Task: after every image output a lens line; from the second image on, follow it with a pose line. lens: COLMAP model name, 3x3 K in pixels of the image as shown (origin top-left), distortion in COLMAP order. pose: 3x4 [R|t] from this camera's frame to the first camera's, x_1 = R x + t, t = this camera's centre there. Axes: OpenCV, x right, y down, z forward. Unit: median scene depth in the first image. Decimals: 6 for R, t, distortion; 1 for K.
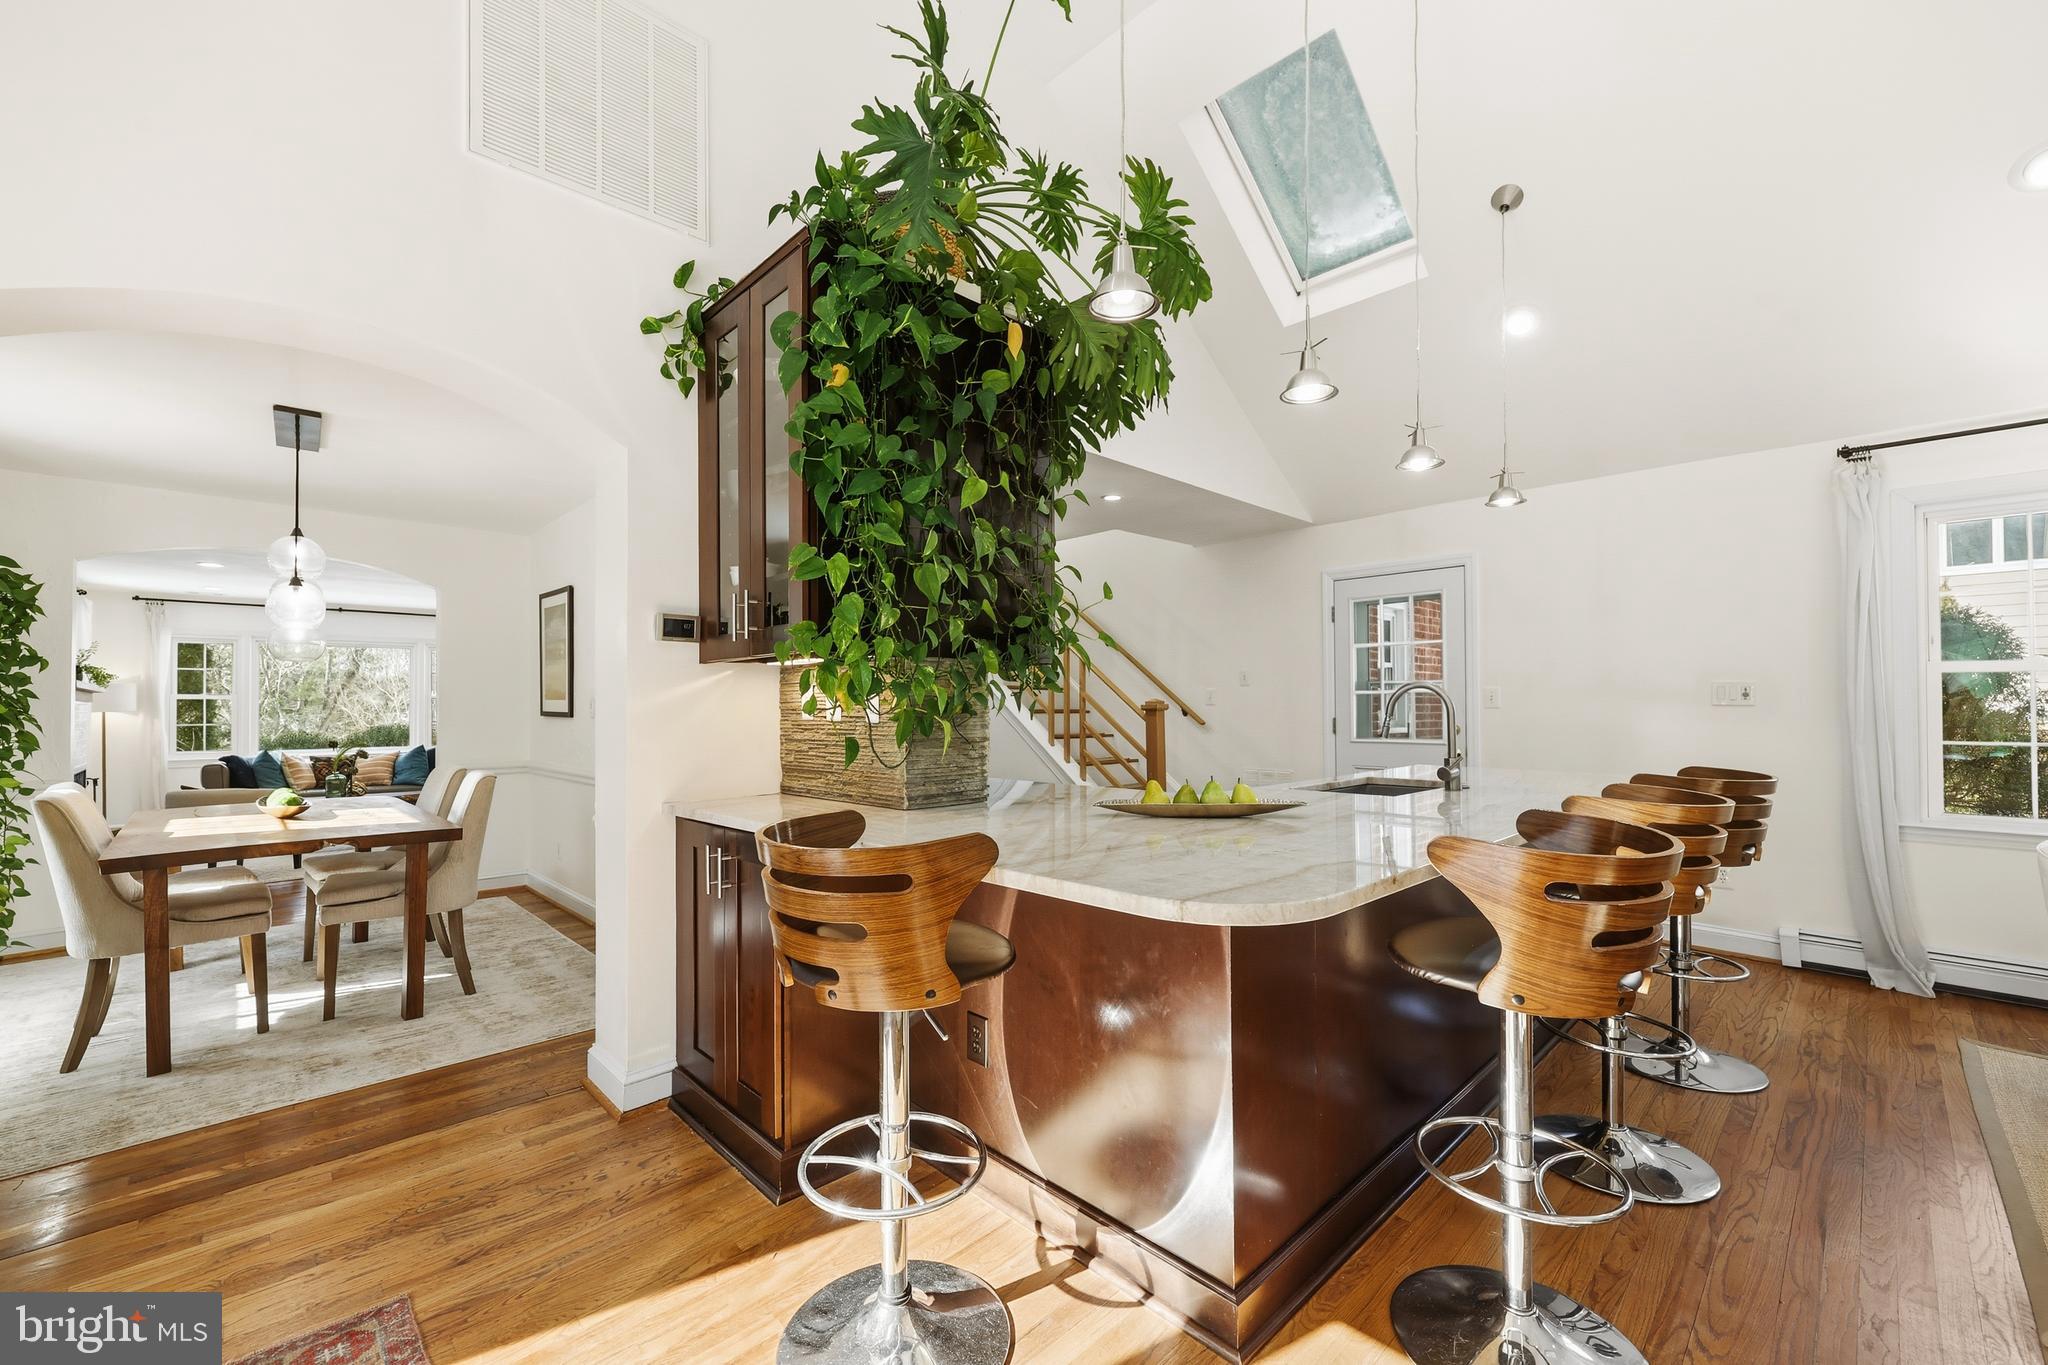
lens RADIAL K [[833.0, 0, 1031.0], [0, 833.0, 714.2], [0, 0, 1]] dist [0.000213, -0.003044]
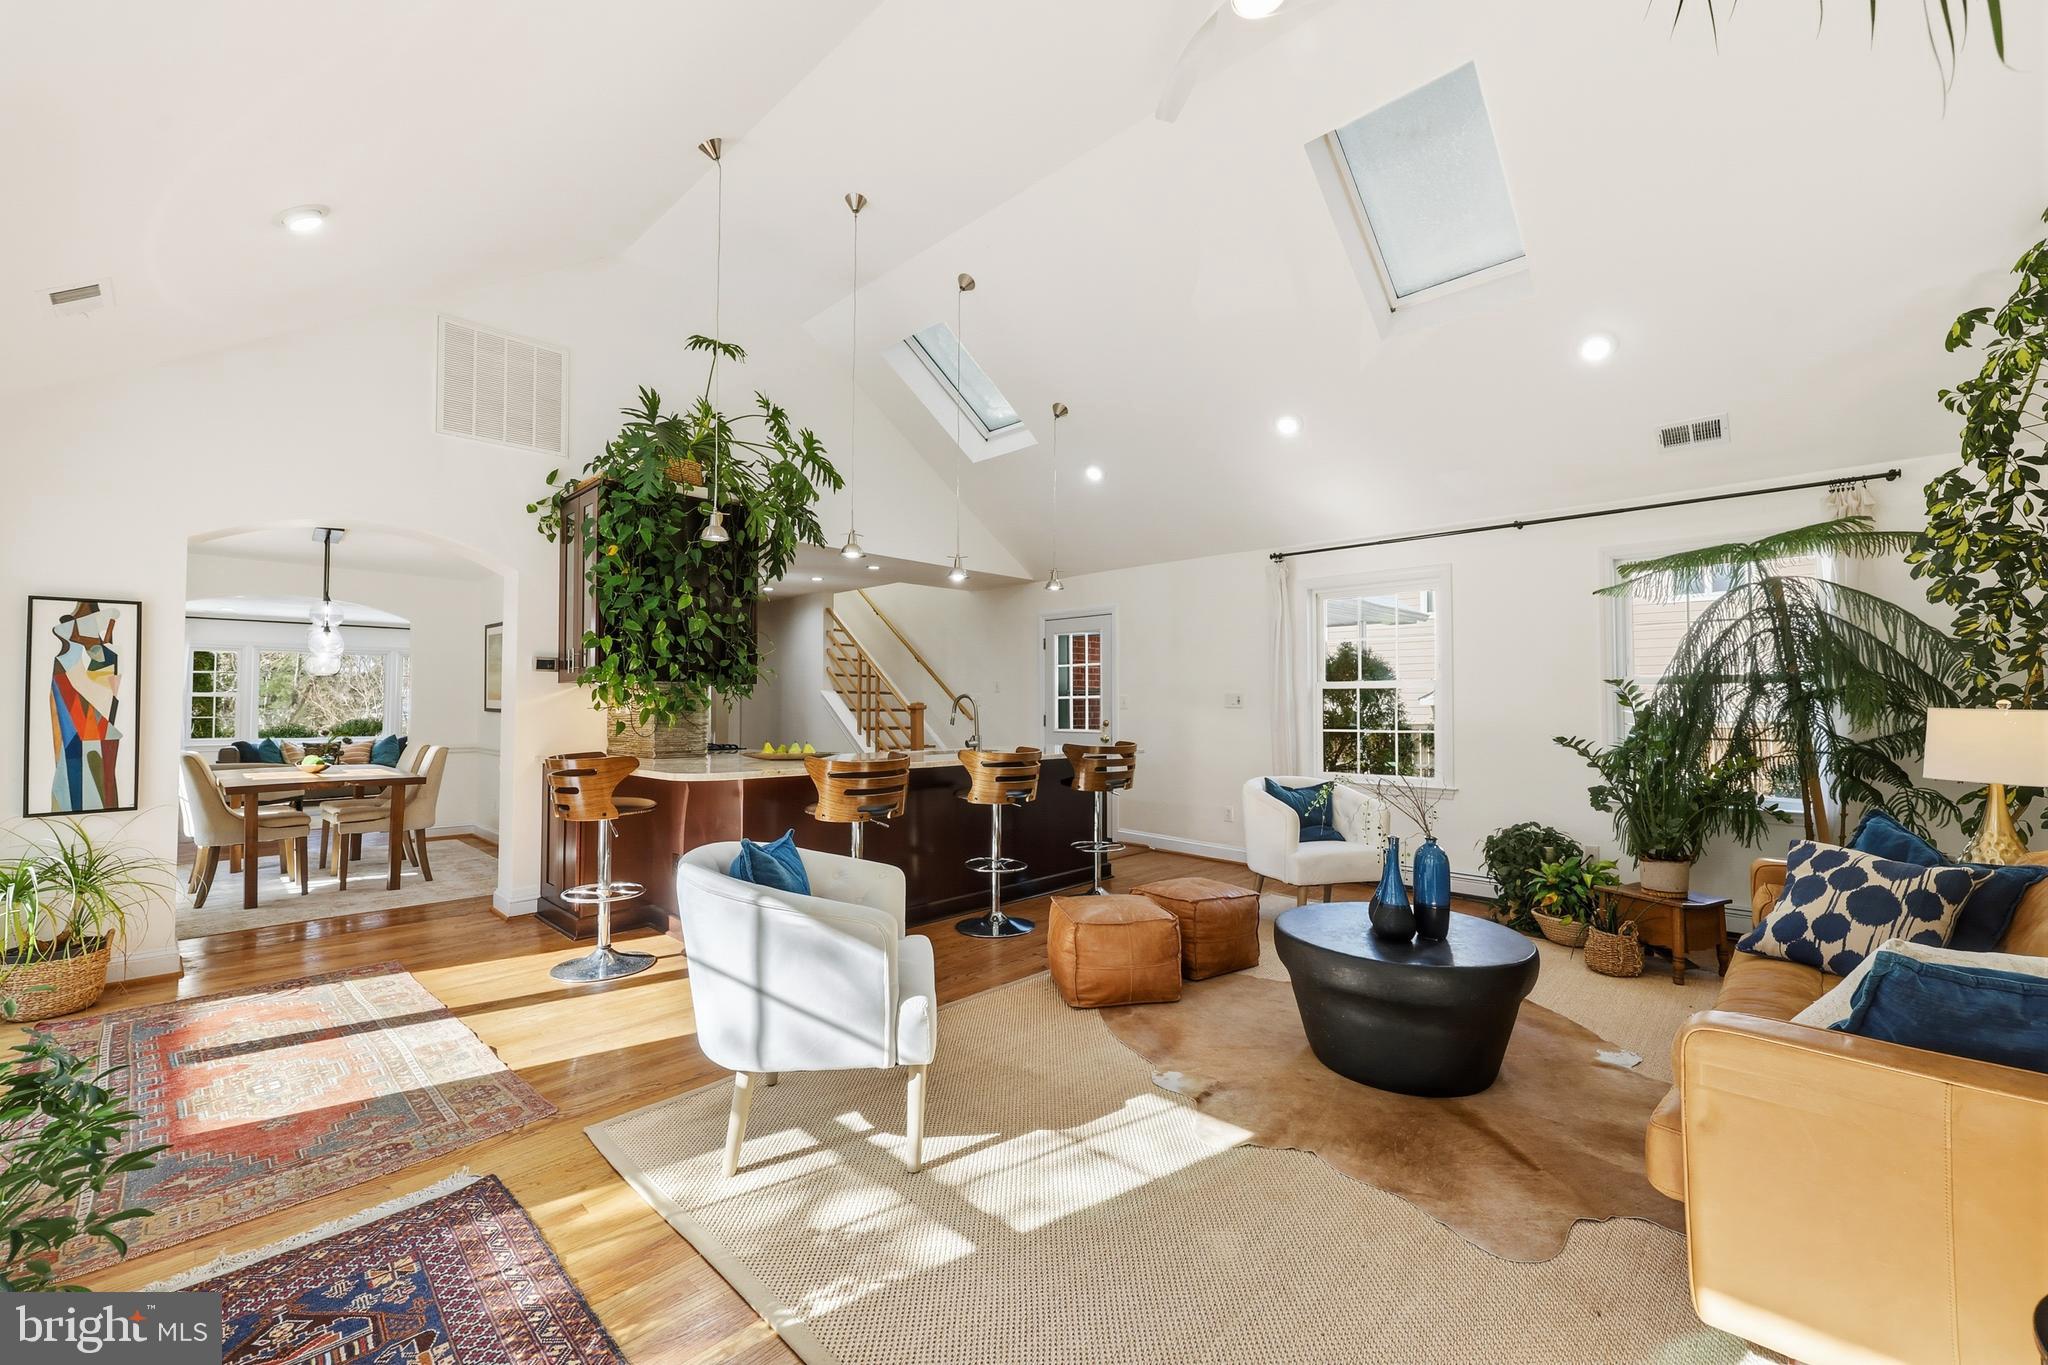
lens RADIAL K [[833.4, 0, 1030.1], [0, 833.4, 696.4], [0, 0, 1]] dist [-0.001305, -0.000083]
pose [[0.999617, 0.005729, 0.027058, 0.582257], [-0.005179, 0.999779, -0.020361, 0.001796], [-0.027168, 0.020213, 0.999426, -0.854223]]
